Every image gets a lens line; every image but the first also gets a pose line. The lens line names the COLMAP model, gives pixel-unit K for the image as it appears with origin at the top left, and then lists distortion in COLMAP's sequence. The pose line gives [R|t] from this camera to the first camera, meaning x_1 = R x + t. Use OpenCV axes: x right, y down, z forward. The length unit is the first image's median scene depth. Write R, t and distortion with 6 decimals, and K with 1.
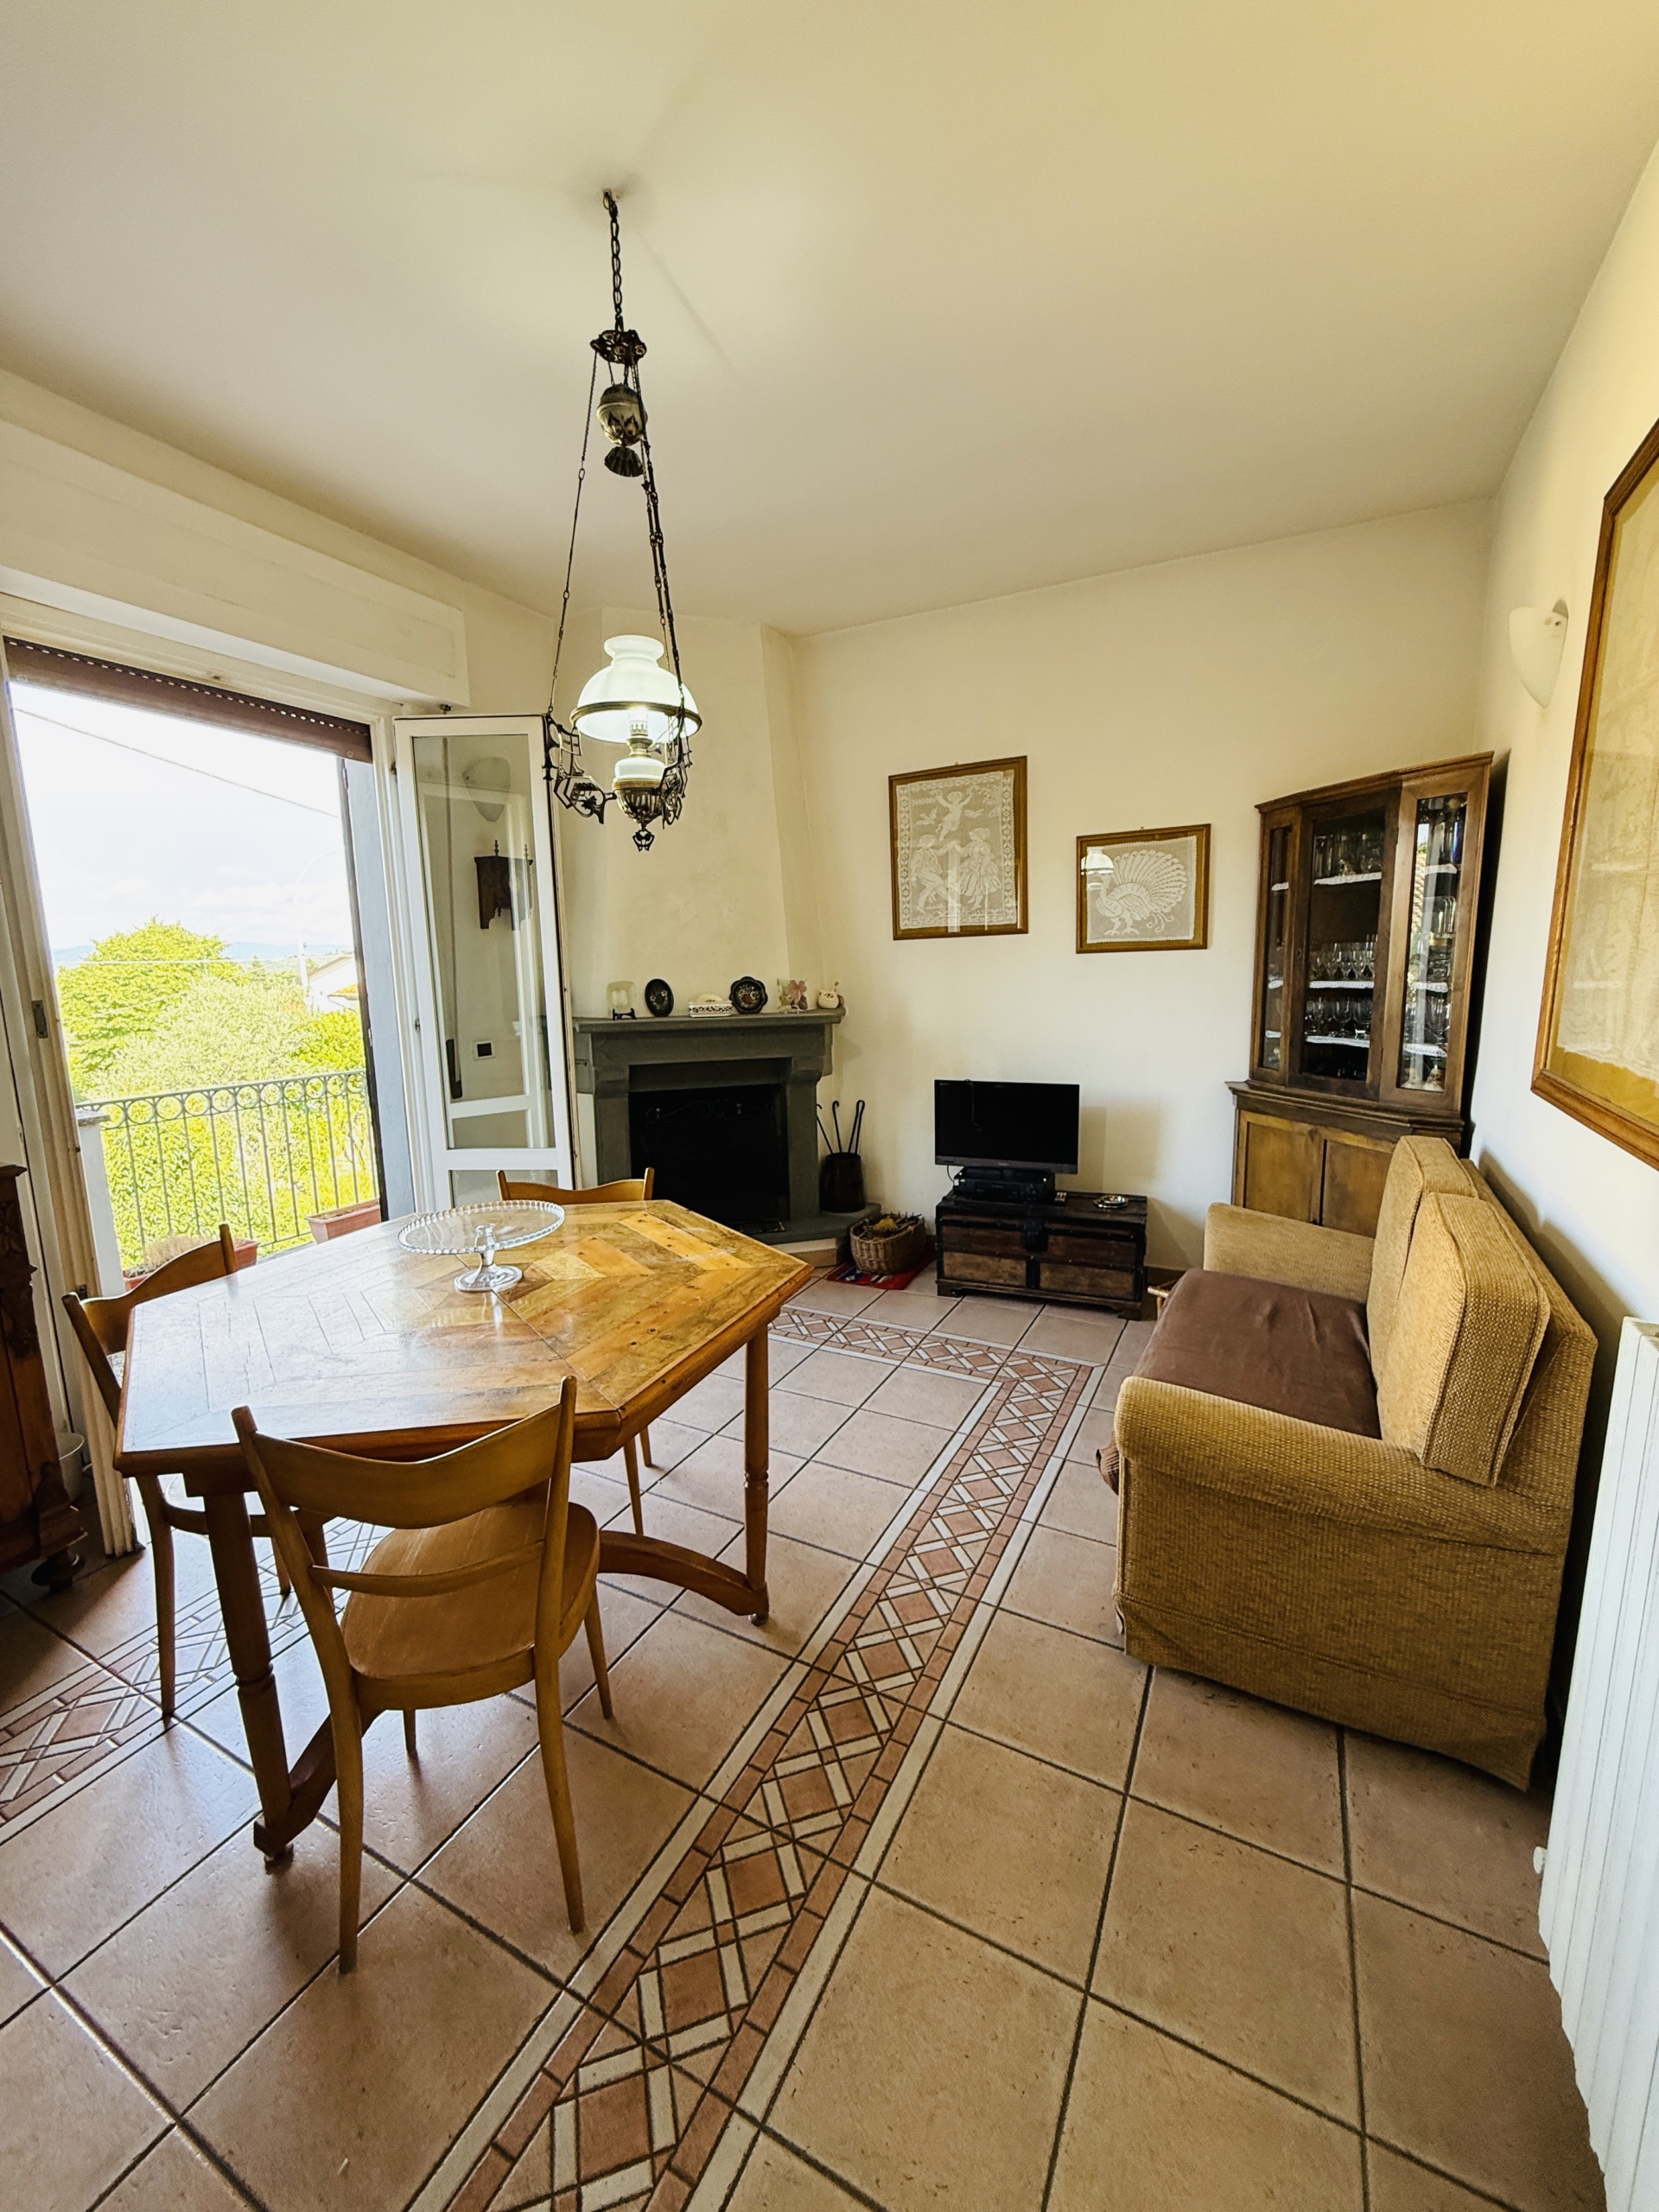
lens RADIAL K [[878.4, 0, 825.3], [0, 878.4, 1102.5], [0, 0, 1]] dist [0.000473, -0.000165]
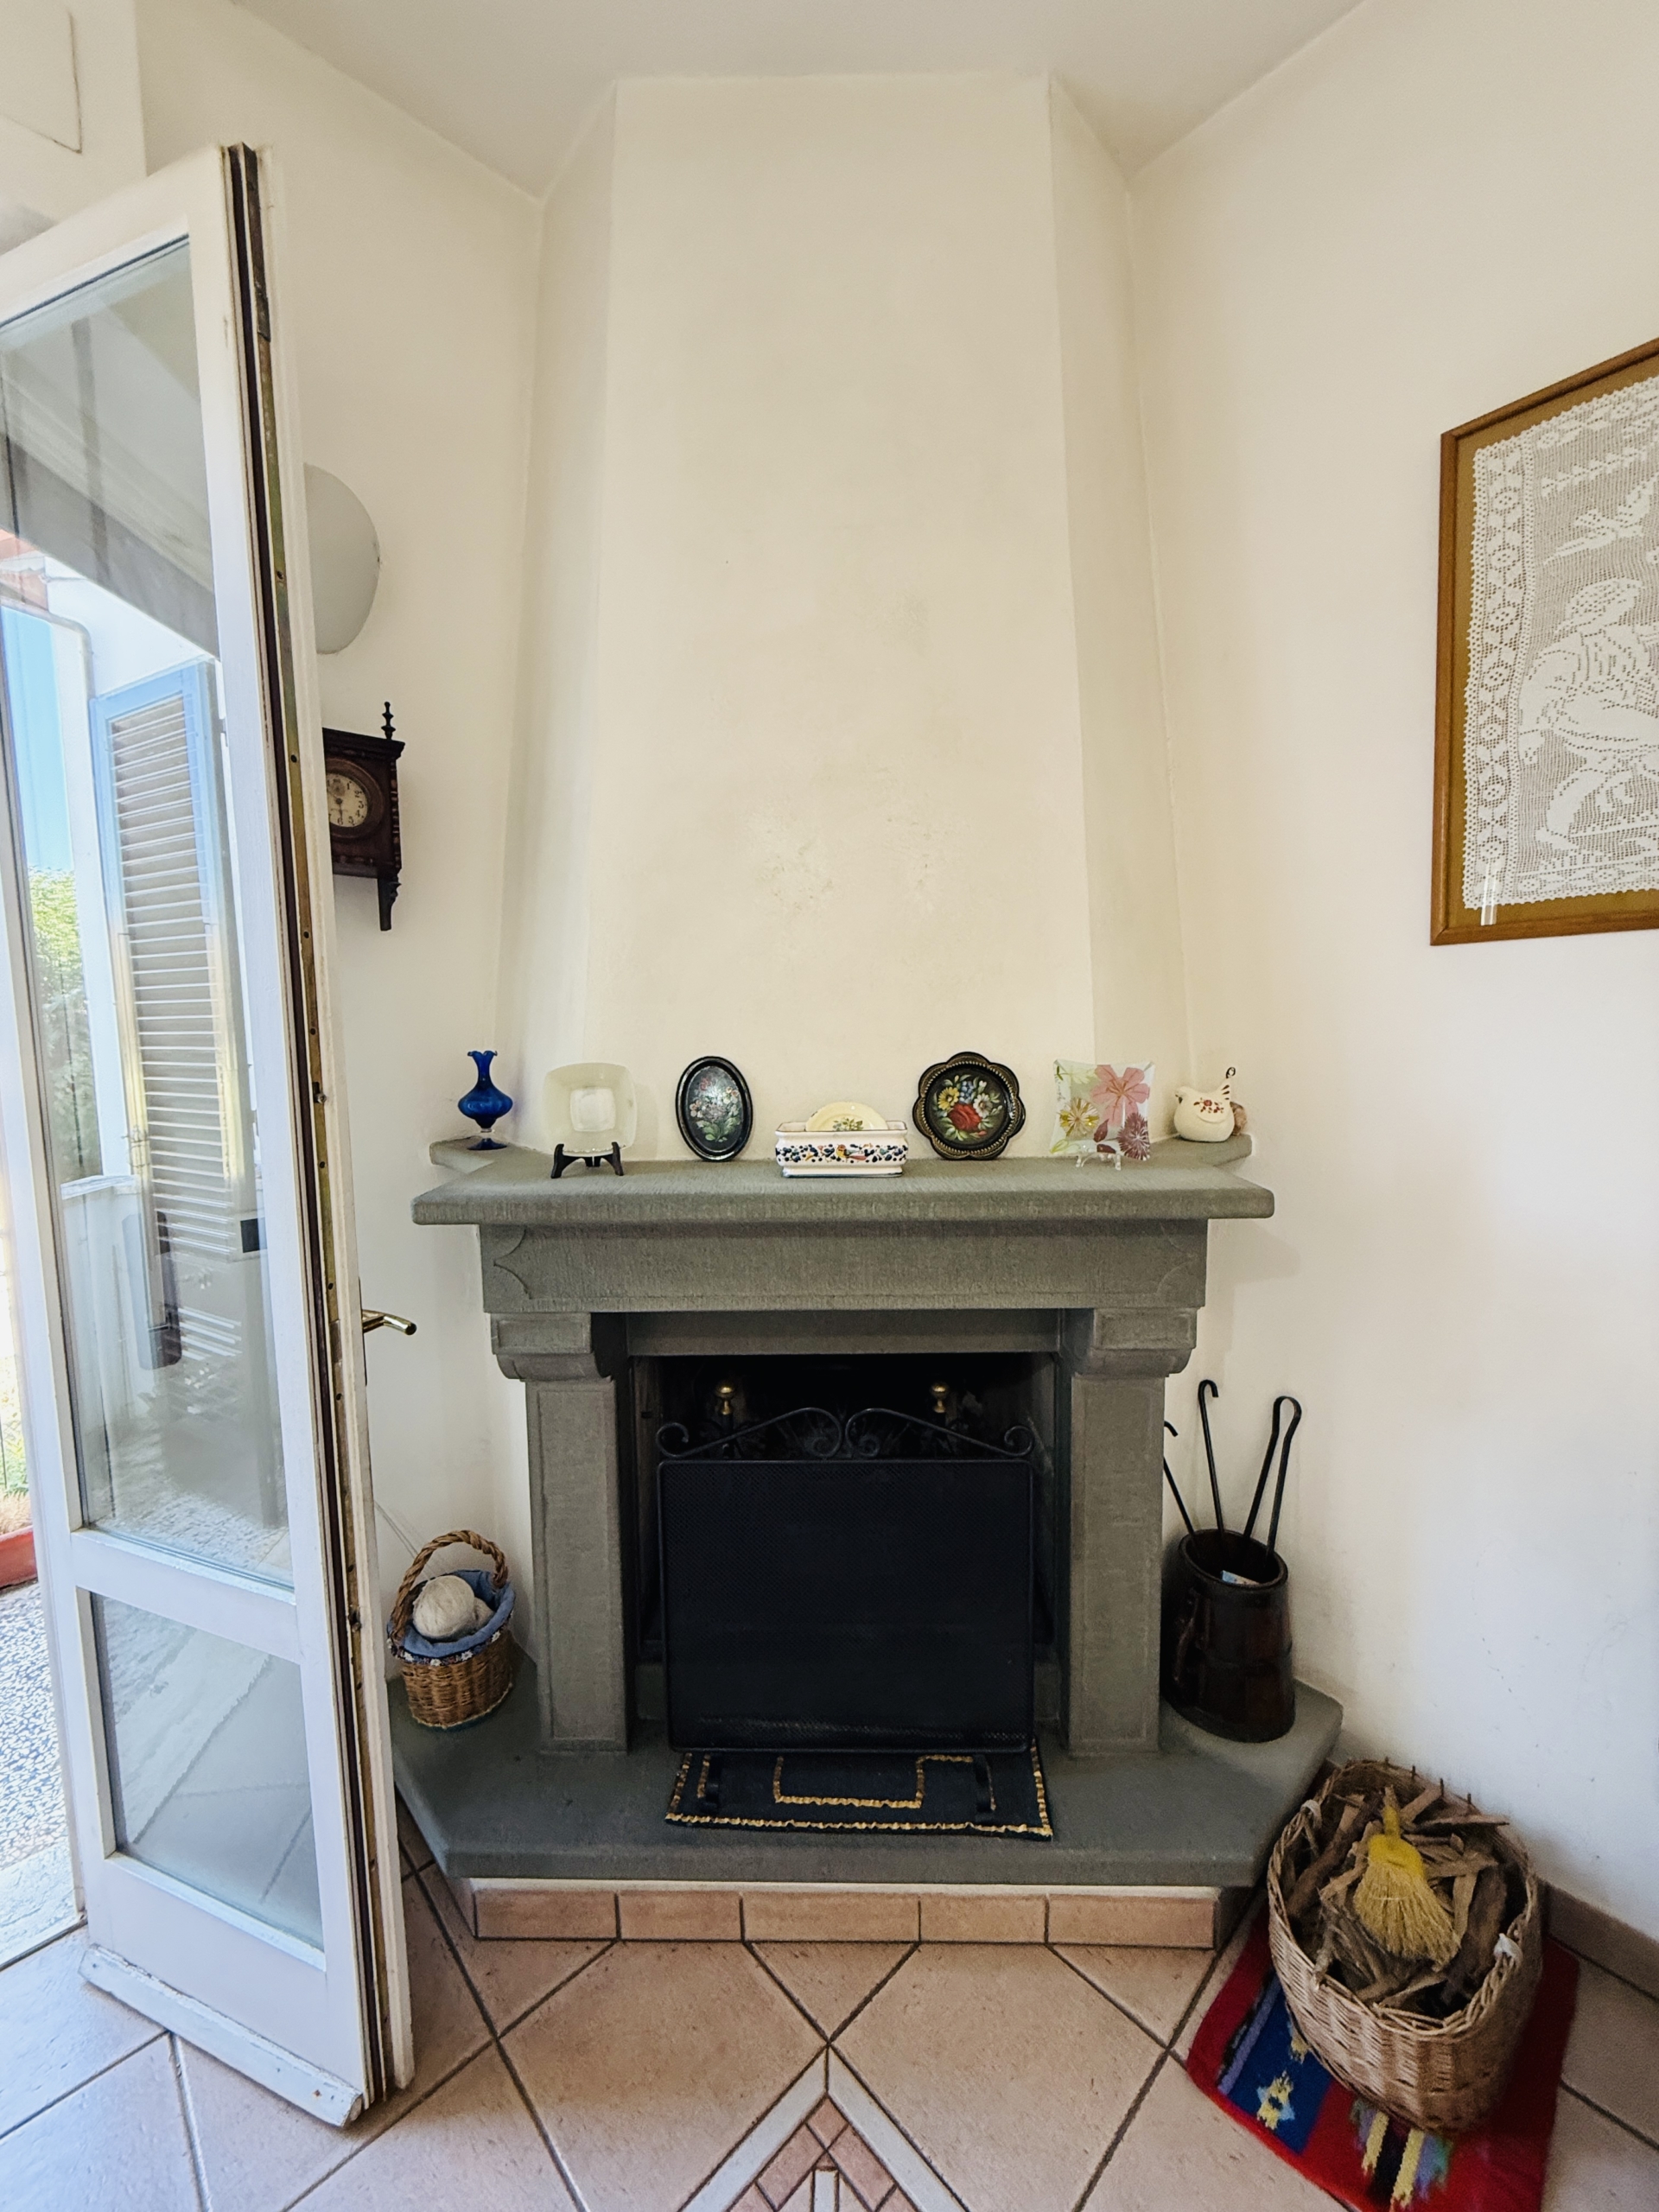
lens RADIAL K [[878.4, 0, 829.7], [0, 878.4, 1102.8], [0, 0, 1]] dist [0.000473, -0.000165]
pose [[0.947800, 0.034143, -0.317032, -0.036515], [-0.053936, 0.997090, -0.053867, -0.124151], [0.314270, 0.068154, 0.946884, 0.799683]]
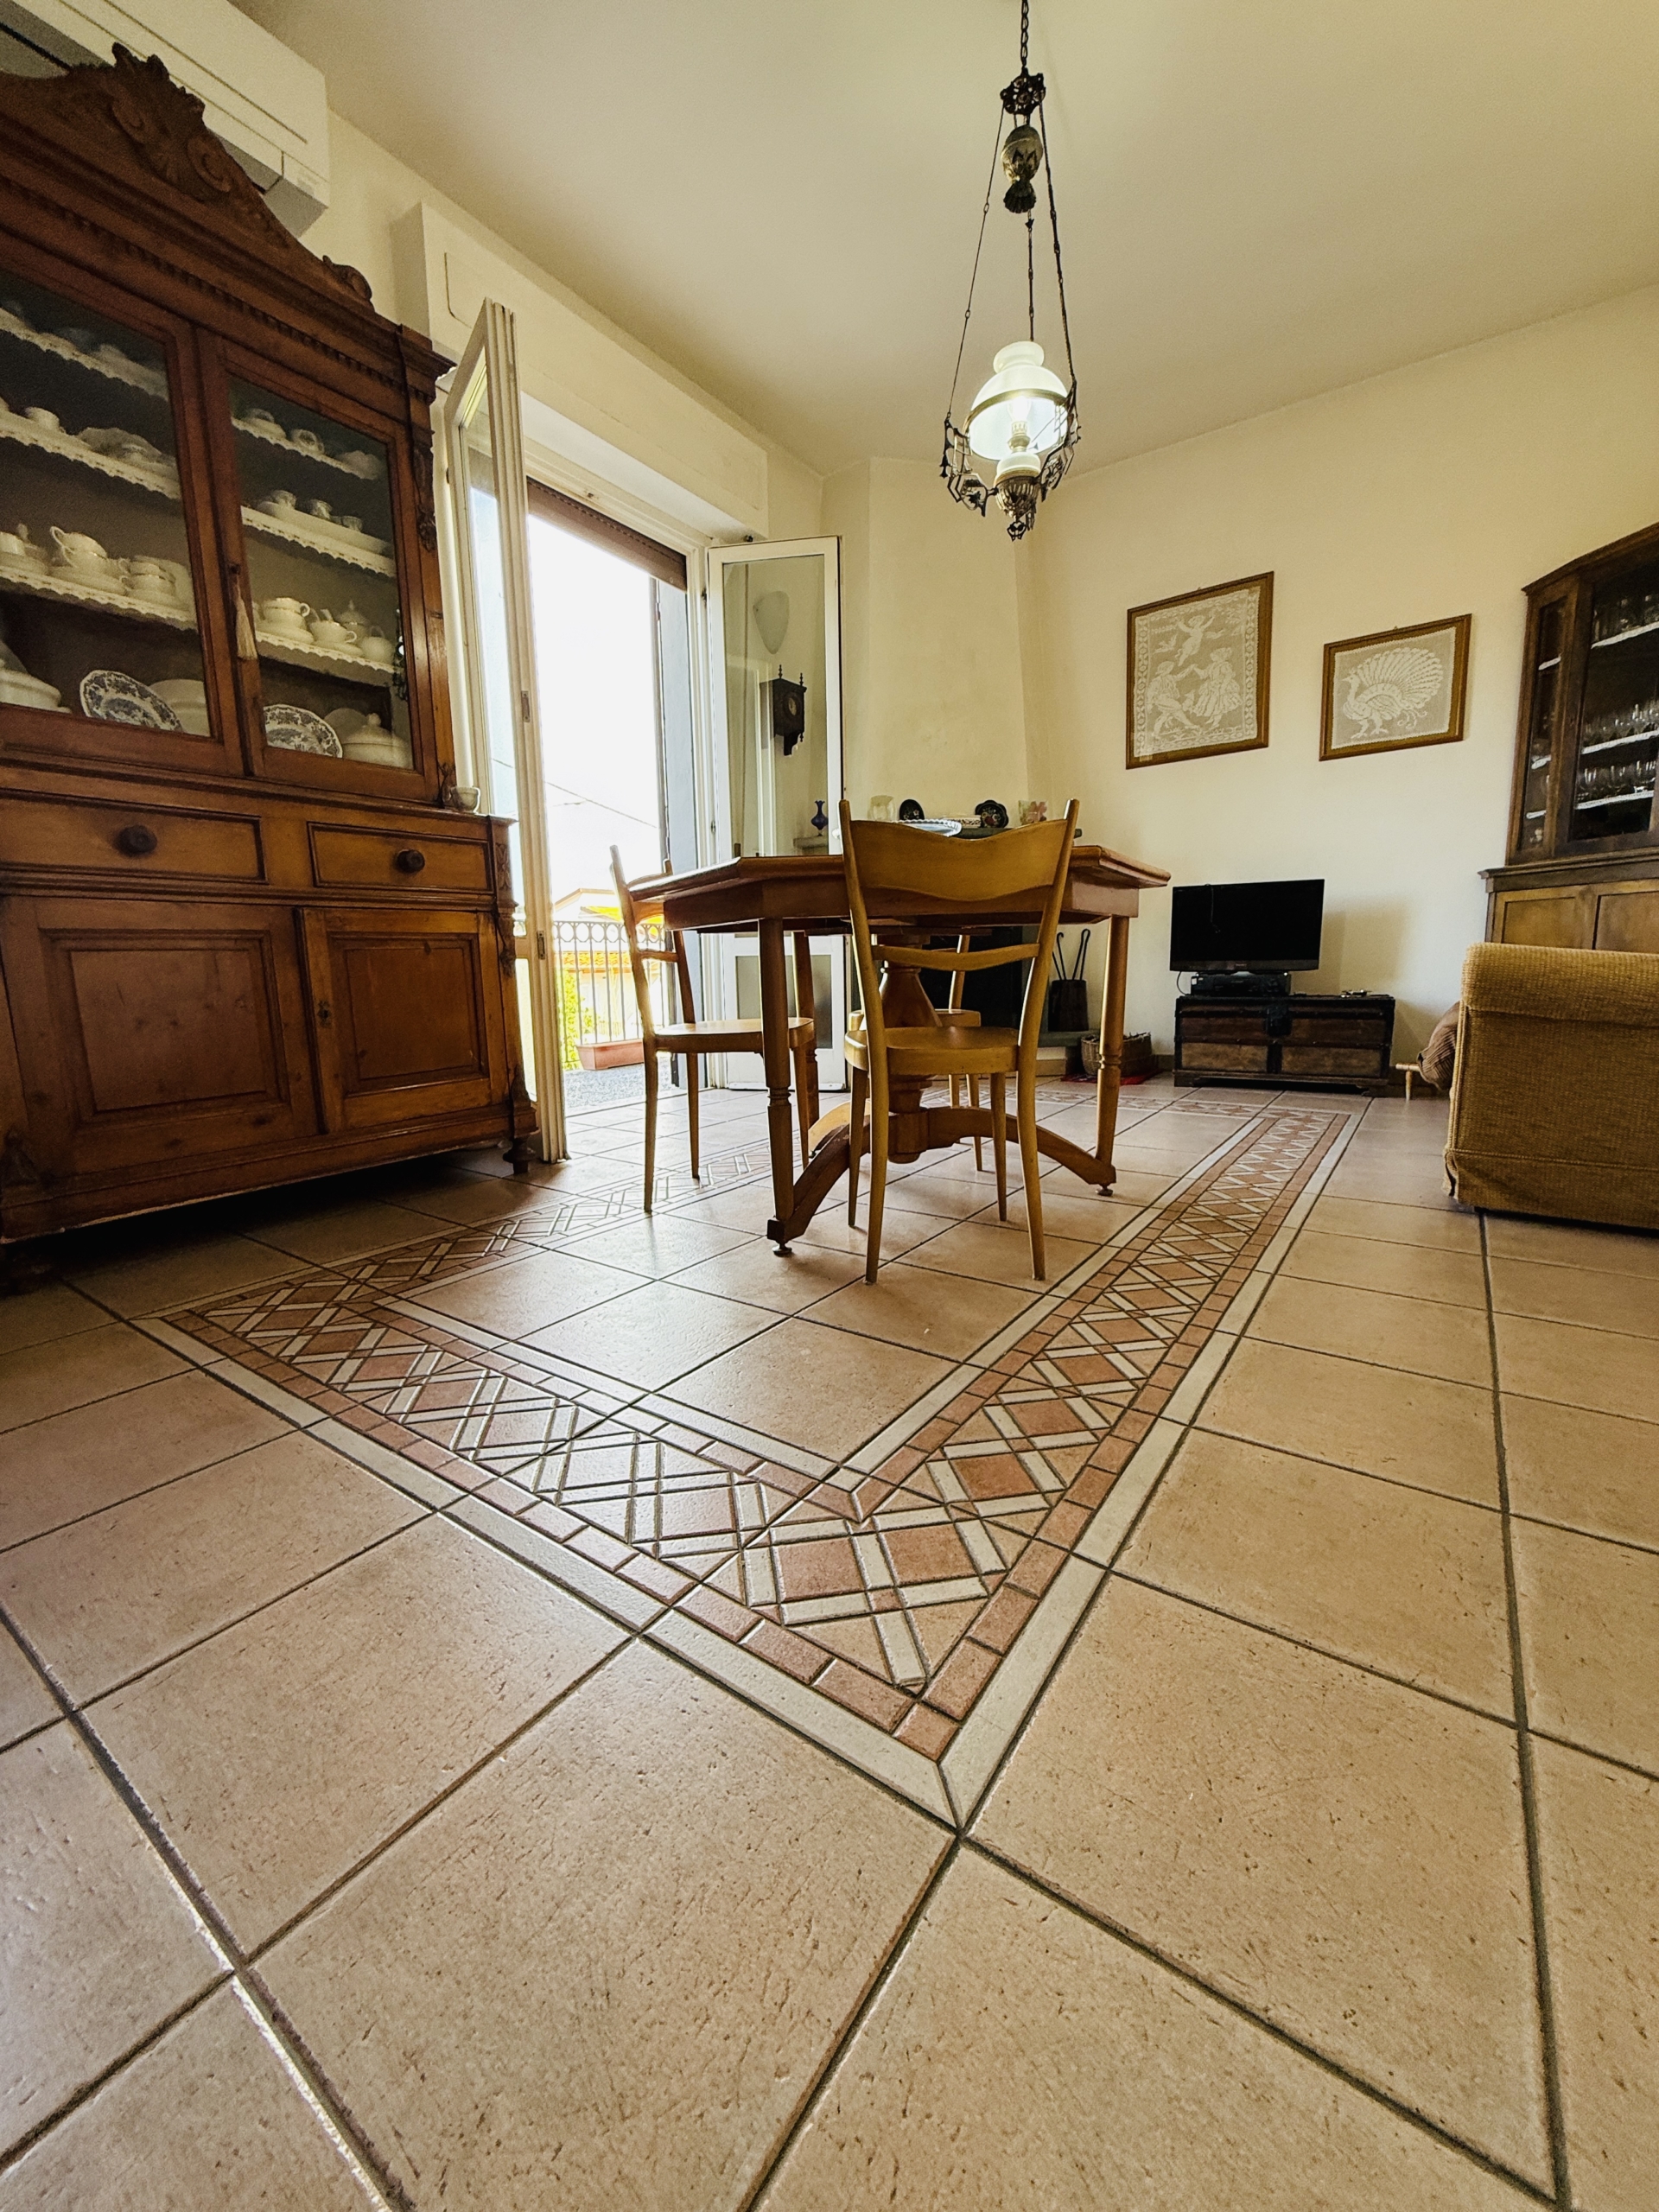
lens RADIAL K [[878.4, 0, 827.9], [0, 878.4, 1099.1], [0, 0, 1]] dist [0.000473, -0.000165]
pose [[0.991529, 0.019590, -0.128396, -0.171433], [-0.019101, 0.999805, 0.005039, 0.271874], [0.128470, -0.002544, 0.991710, -0.119840]]
